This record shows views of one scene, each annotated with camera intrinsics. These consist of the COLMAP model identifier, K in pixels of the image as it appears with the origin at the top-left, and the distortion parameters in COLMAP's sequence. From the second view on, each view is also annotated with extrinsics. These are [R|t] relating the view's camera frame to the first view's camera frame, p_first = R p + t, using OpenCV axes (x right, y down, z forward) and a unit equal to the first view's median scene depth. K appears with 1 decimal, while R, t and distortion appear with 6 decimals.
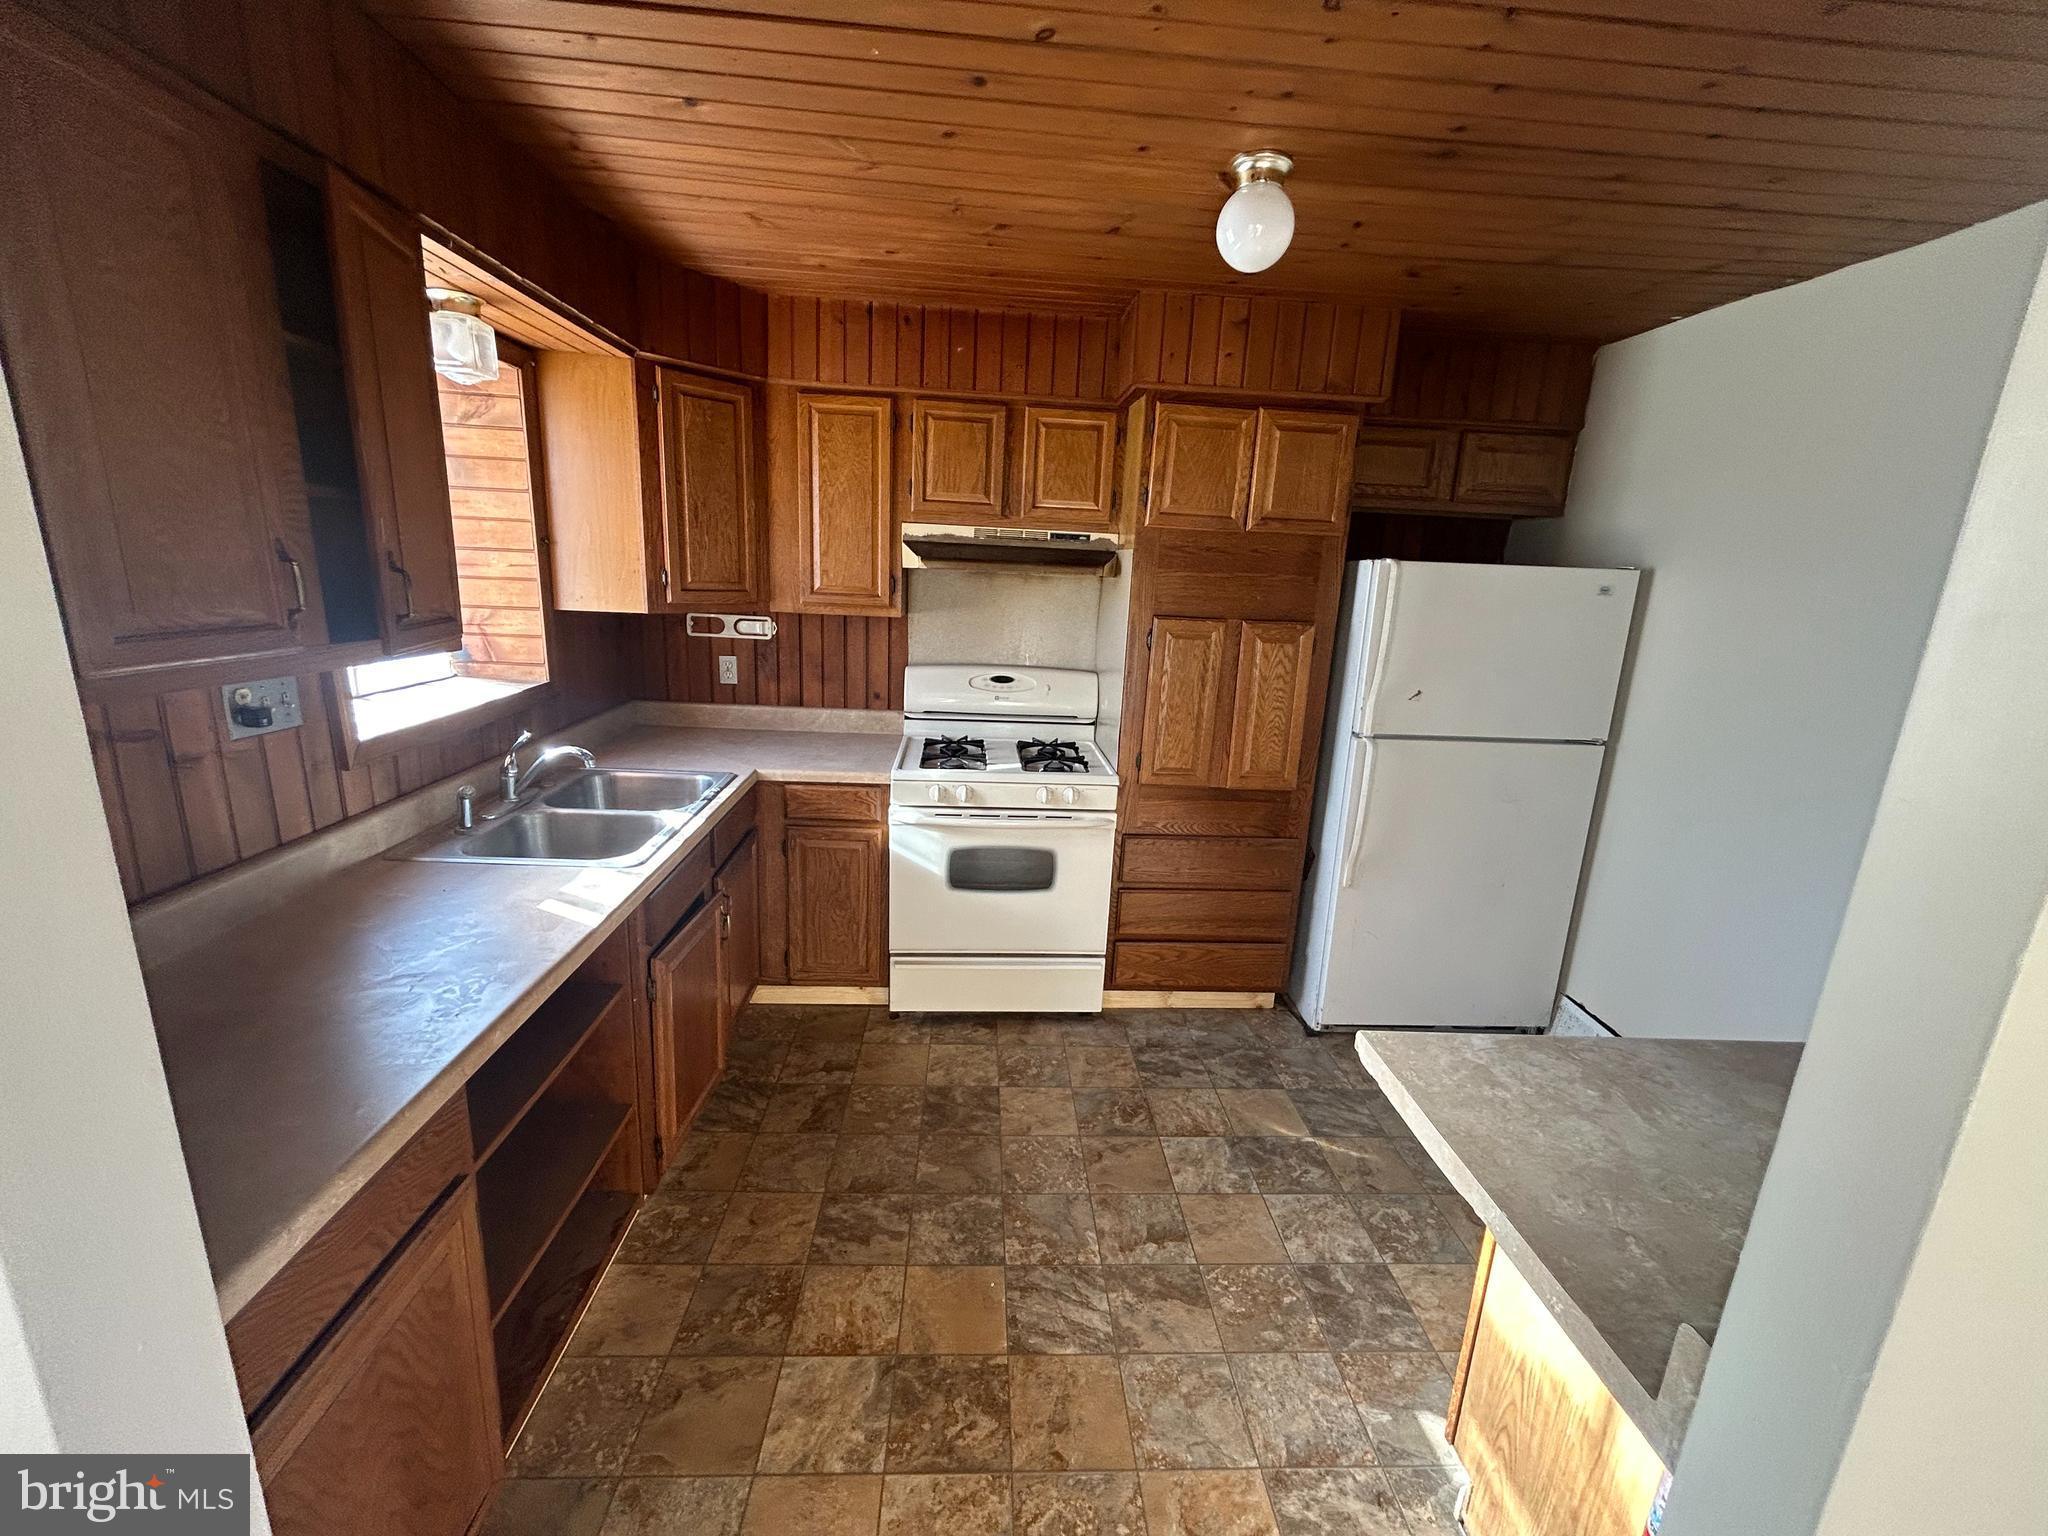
lens RADIAL K [[829.1, 0, 1026.2], [0, 829.1, 765.9], [0, 0, 1]] dist [-0.001168, 0.000930]
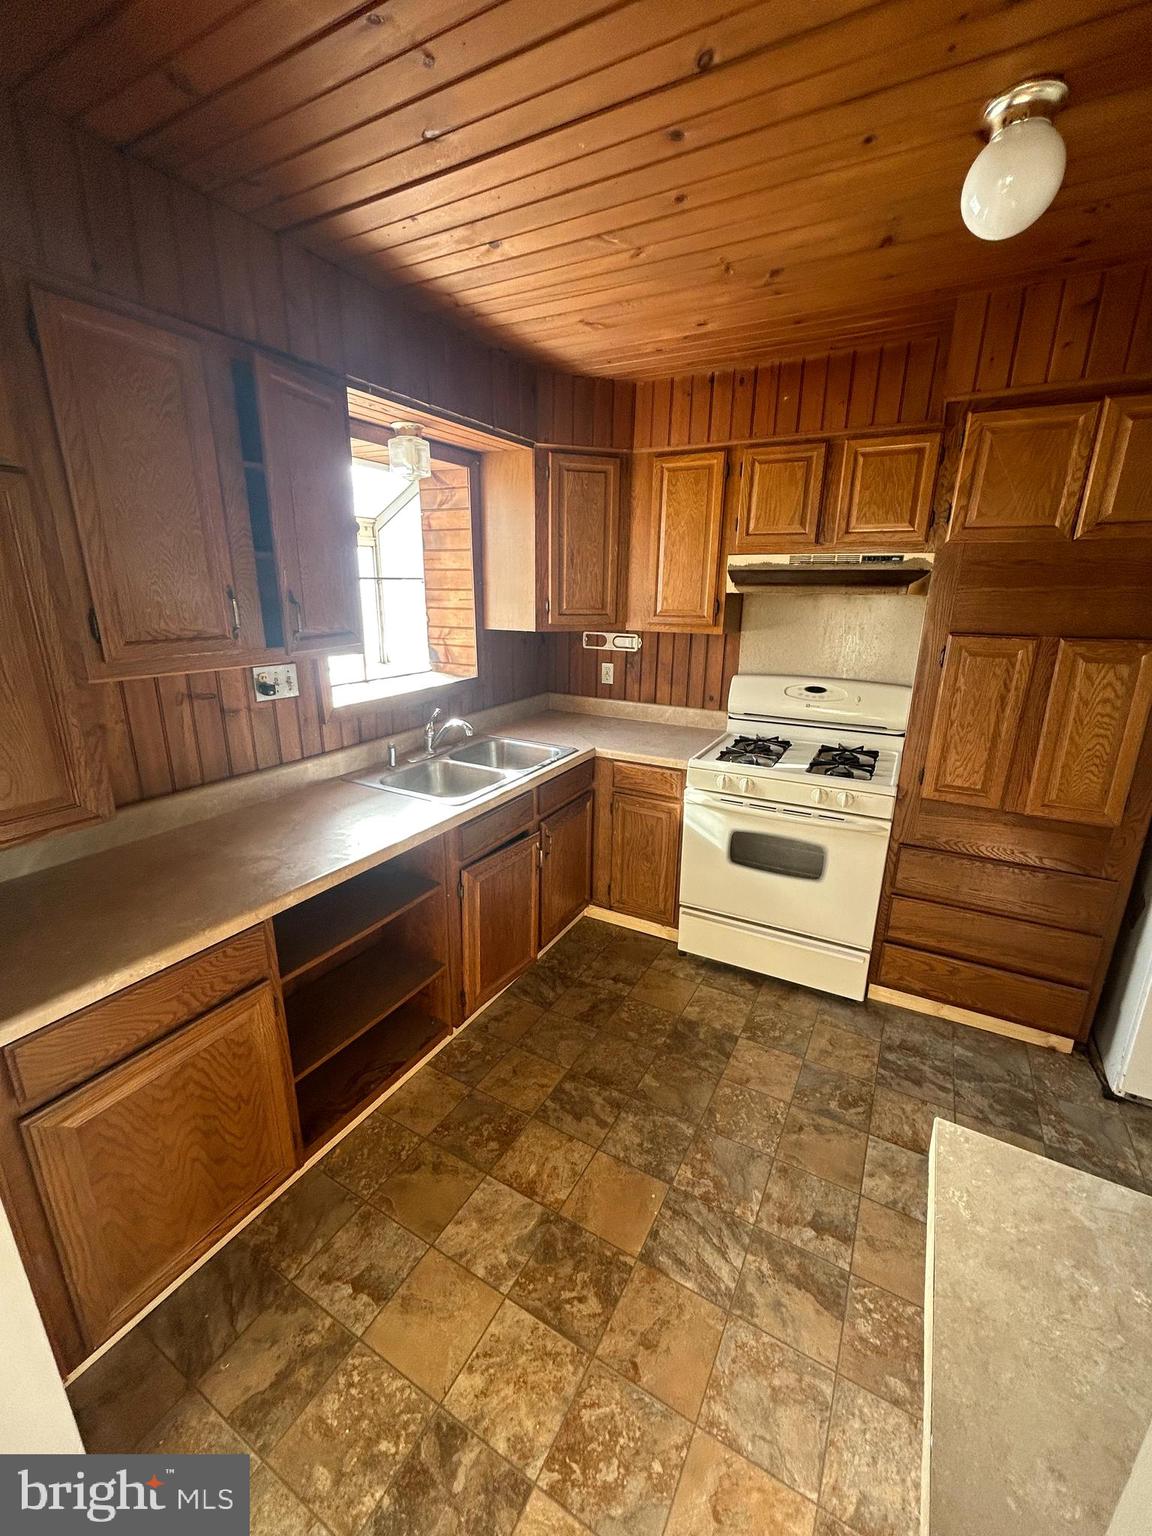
lens RADIAL K [[621.8, 0, 579.2], [0, 621.8, 767.1], [0, 0, 1]] dist [-0.001168, 0.000930]
pose [[0.844566, 0.112457, -0.523508, 0.204463], [-0.096931, 0.993653, 0.057074, -0.021528], [0.526604, 0.002542, 0.850107, 0.138828]]
